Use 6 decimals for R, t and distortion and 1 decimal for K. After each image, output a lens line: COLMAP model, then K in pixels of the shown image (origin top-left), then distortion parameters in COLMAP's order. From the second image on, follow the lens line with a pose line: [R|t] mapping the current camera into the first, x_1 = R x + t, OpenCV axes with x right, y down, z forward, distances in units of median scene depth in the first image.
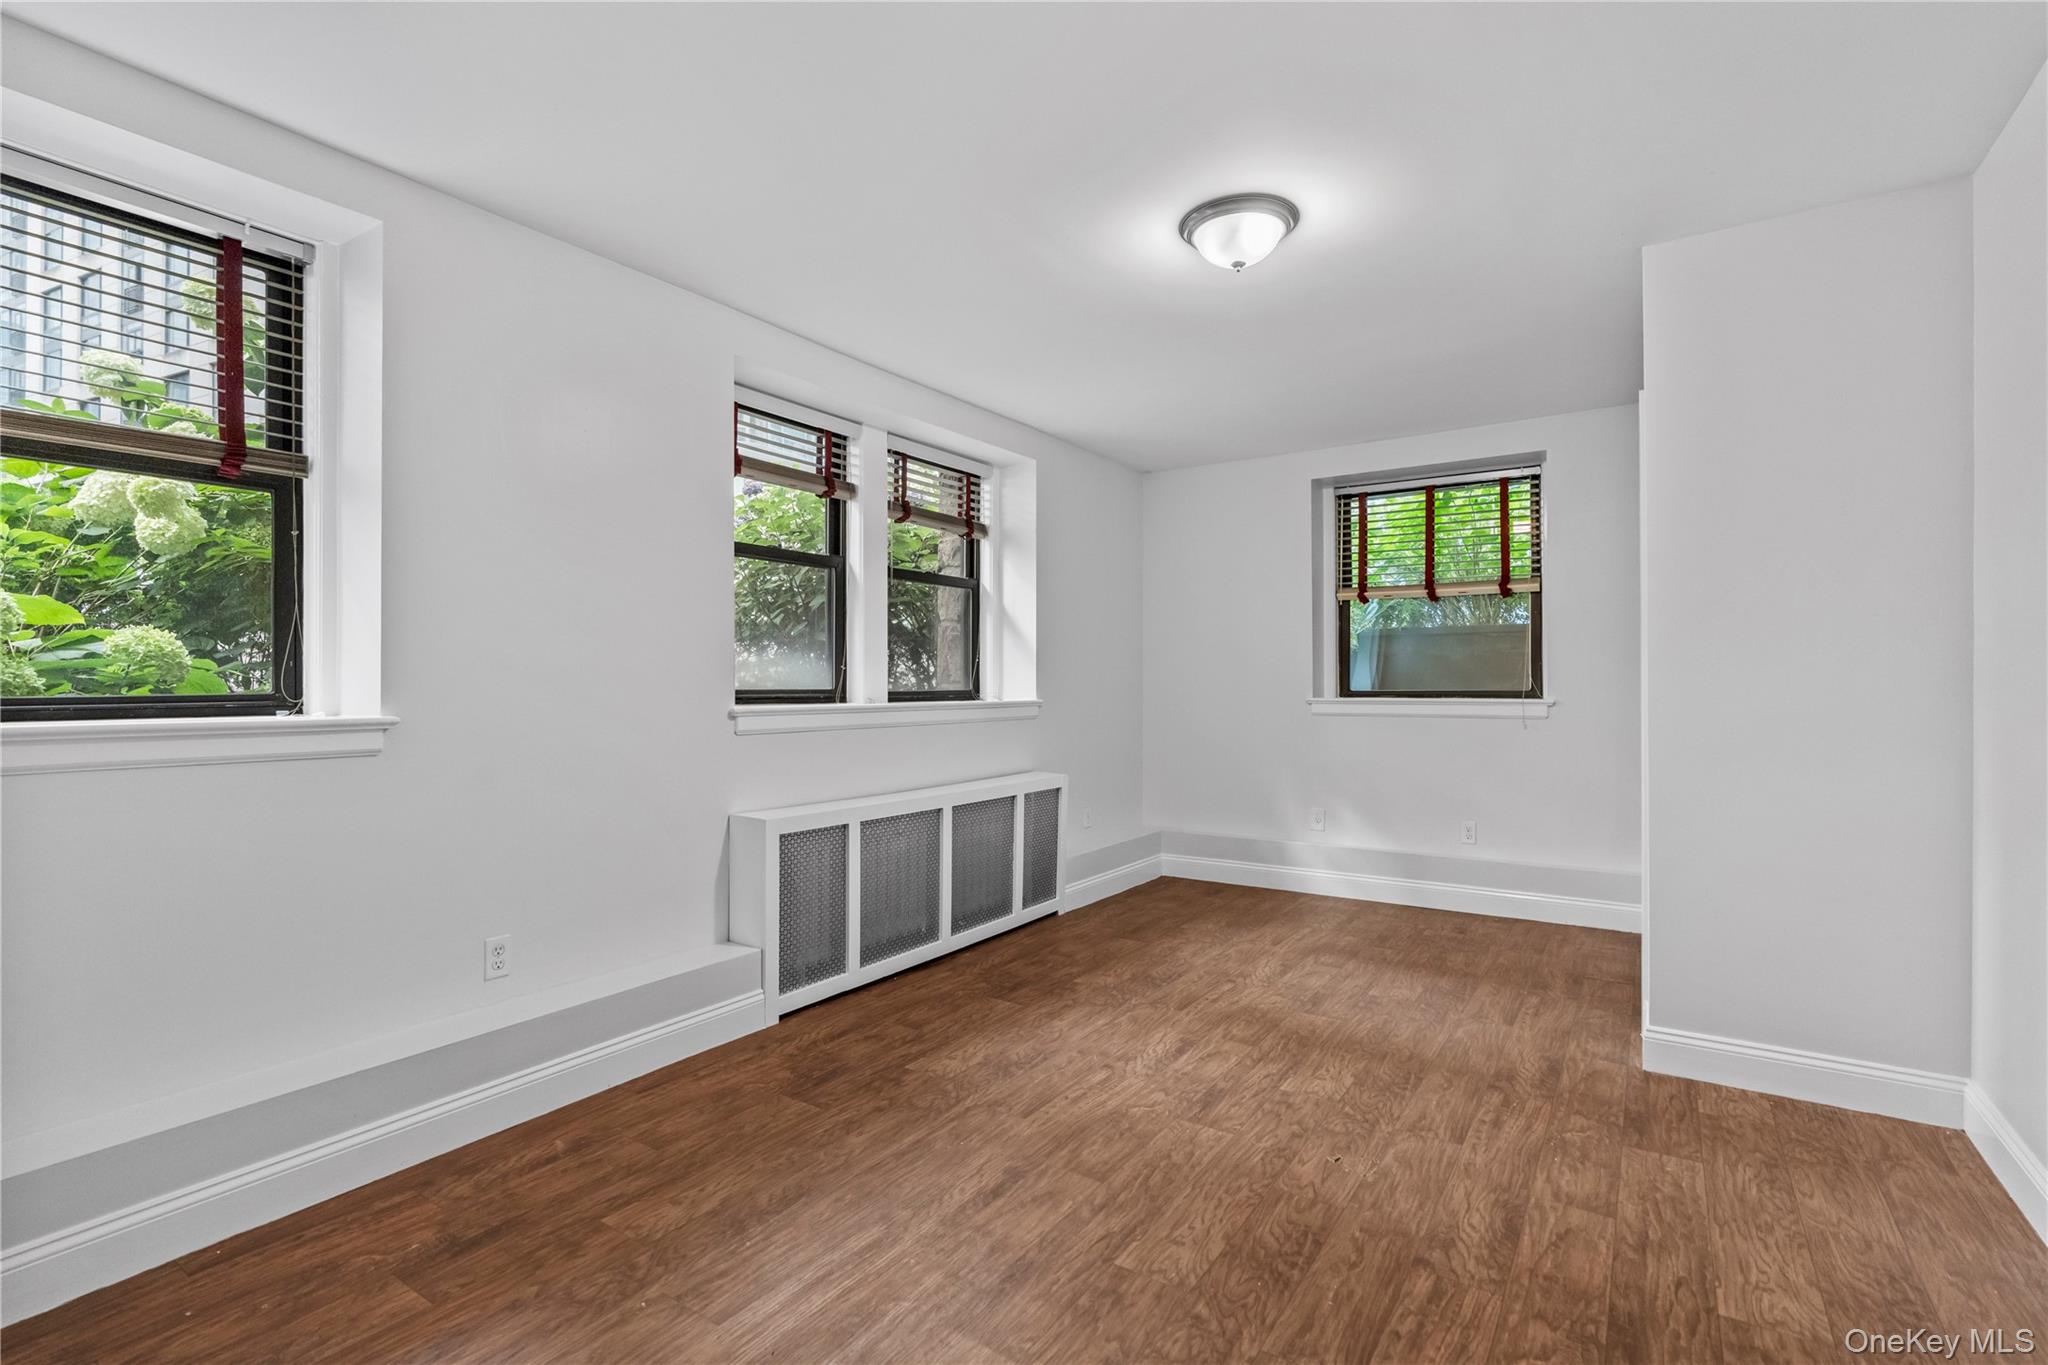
lens RADIAL K [[932.8, 0, 1013.3], [0, 932.8, 682.6], [0, 0, 1]] dist [-0.007480, 0.000809]
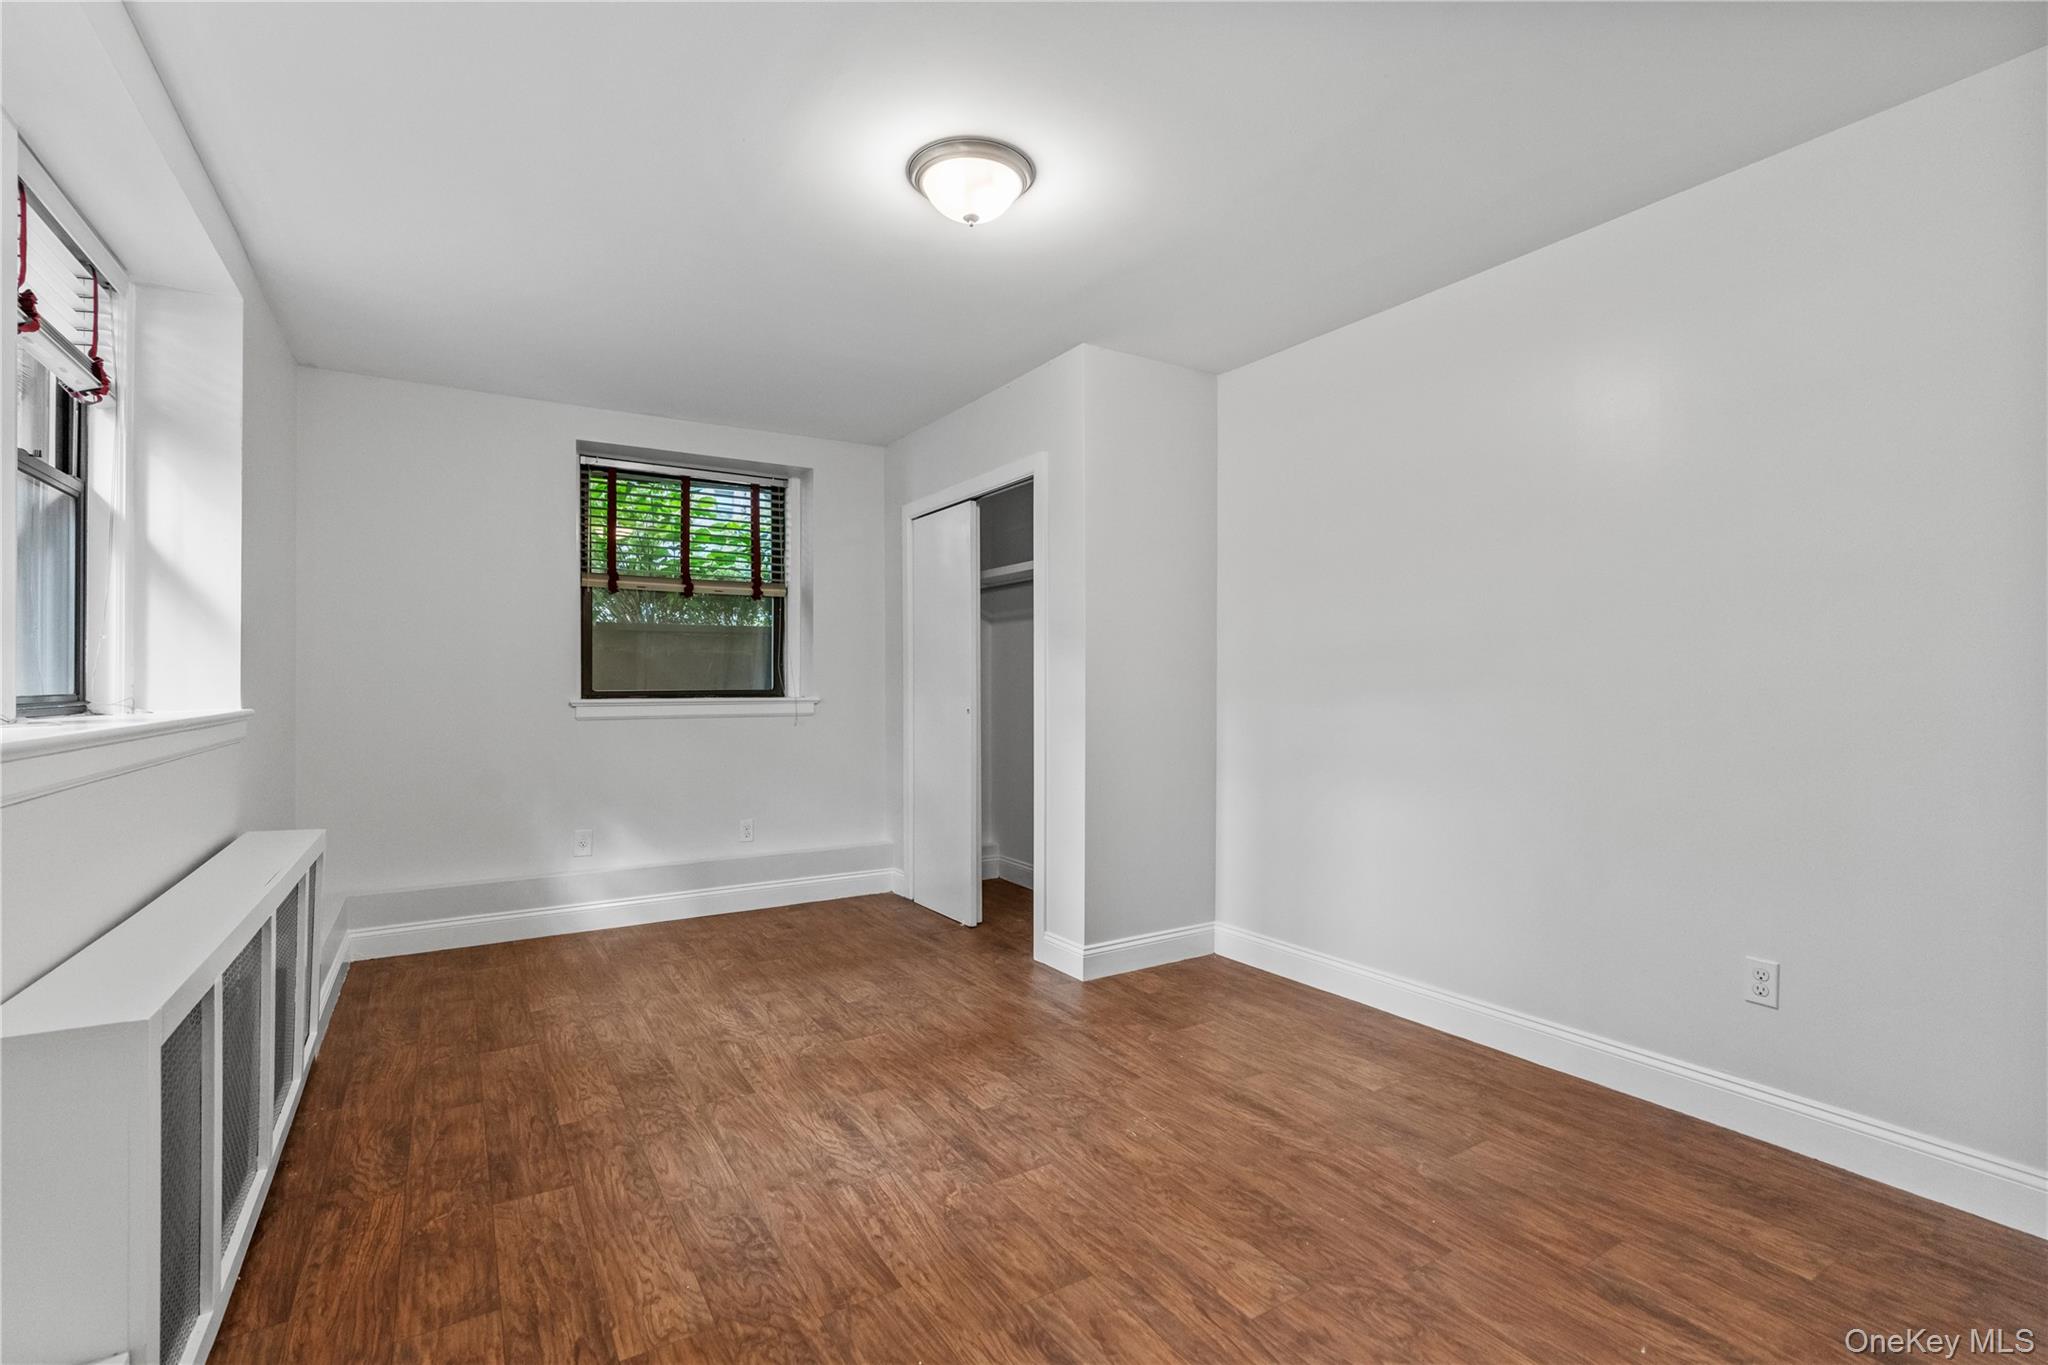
lens RADIAL K [[932.8, 0, 1013.3], [0, 932.8, 682.6], [0, 0, 1]] dist [-0.007480, 0.000809]
pose [[0.404442, 0.001783, 0.914562, -0.438538], [0.000285, 0.999998, -0.002076, 0.004444], [-0.914564, 0.001100, 0.404440, 0.457019]]
